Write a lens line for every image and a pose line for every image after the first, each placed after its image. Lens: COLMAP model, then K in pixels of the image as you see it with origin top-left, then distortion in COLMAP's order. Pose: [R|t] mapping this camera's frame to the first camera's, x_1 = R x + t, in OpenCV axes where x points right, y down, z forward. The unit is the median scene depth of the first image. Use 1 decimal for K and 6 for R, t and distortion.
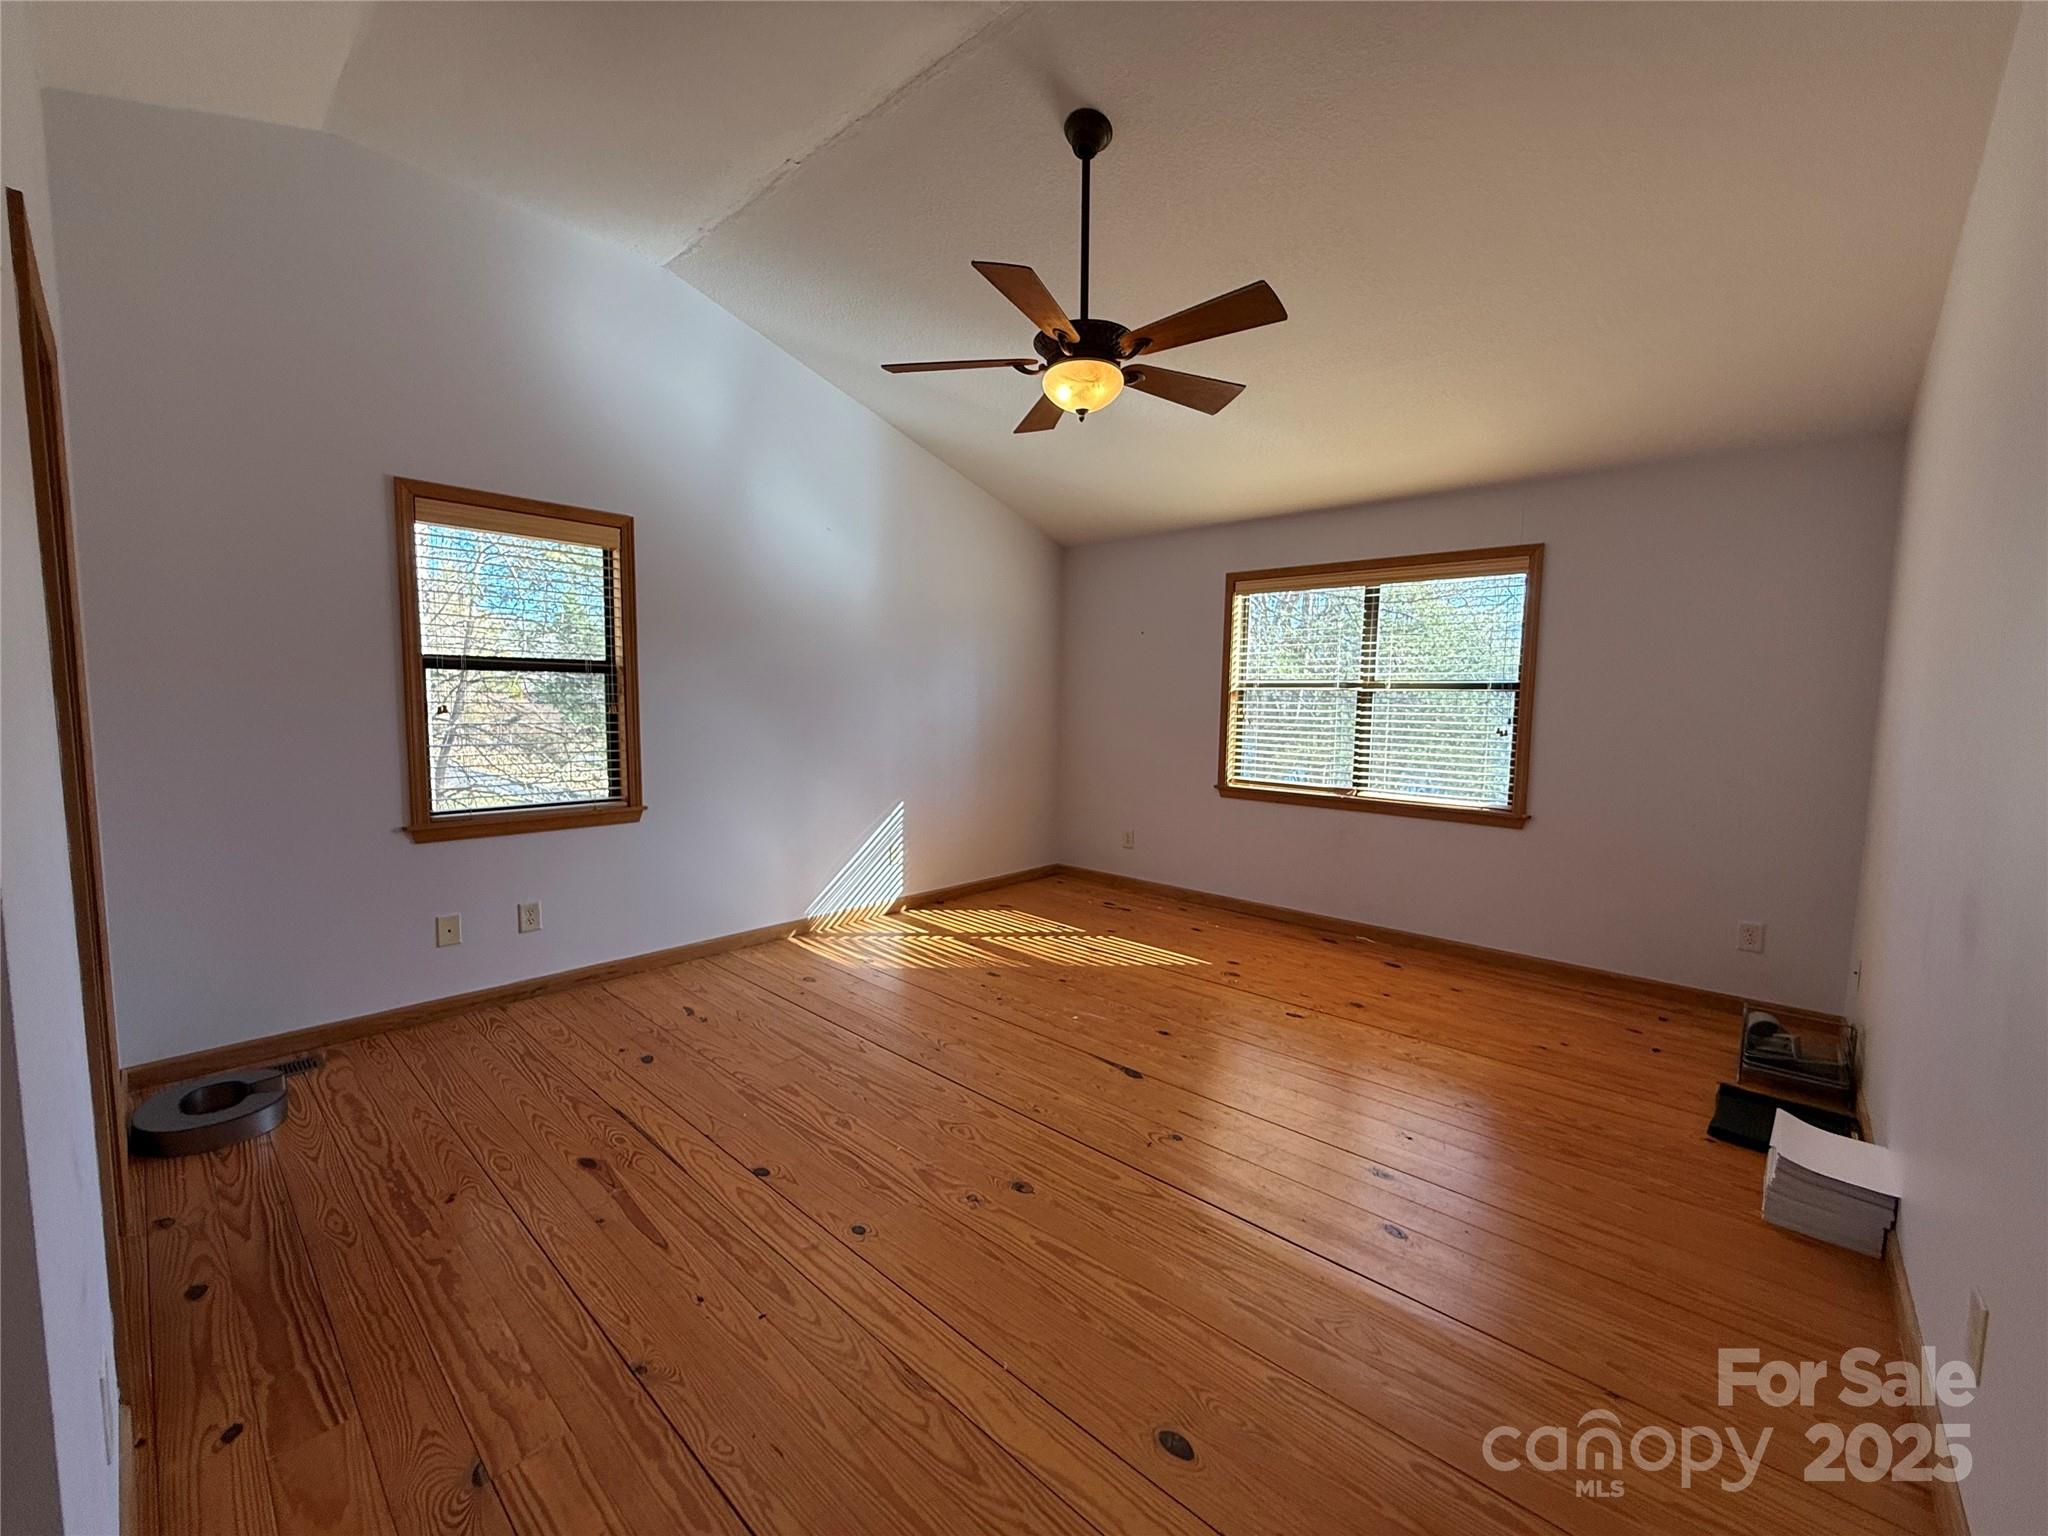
lens RADIAL K [[819.2, 0, 1017.1], [0, 819.2, 781.1], [0, 0, 1]] dist [-0.000281, 0.000039]
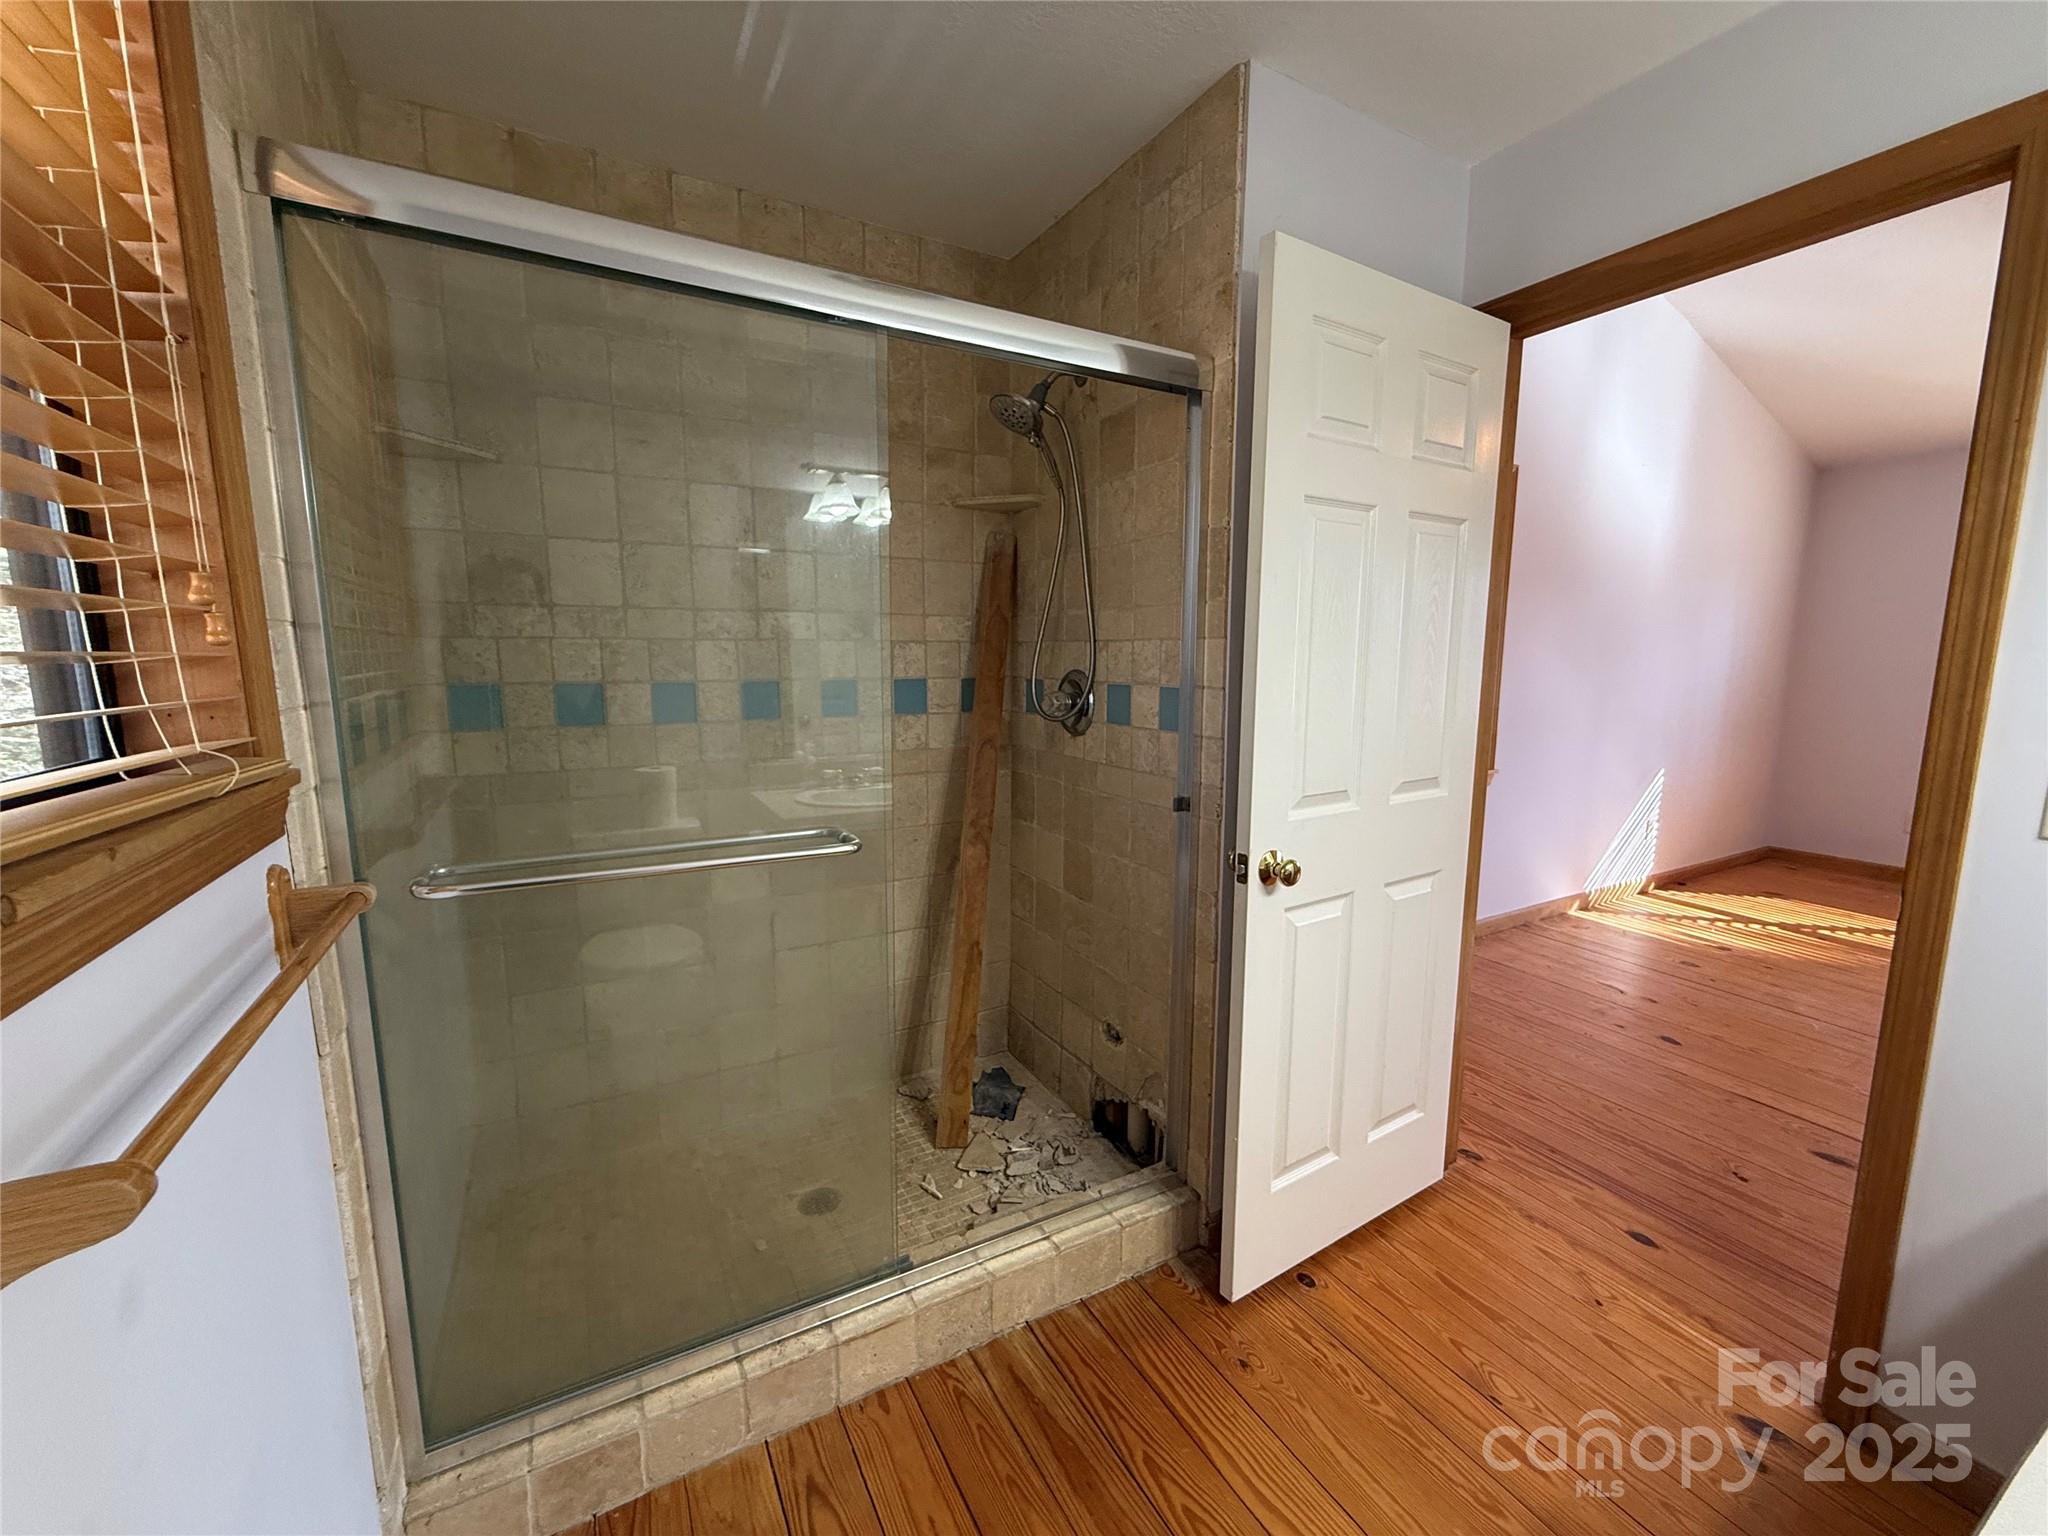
lens RADIAL K [[819.2, 0, 1026.4], [0, 819.2, 782.8], [0, 0, 1]] dist [-0.000281, 0.000039]
pose [[0.946013, 0.033985, -0.322341, -0.556964], [-0.016952, 0.998315, 0.055501, 0.002316], [0.323684, -0.047040, 0.944995, -0.077236]]
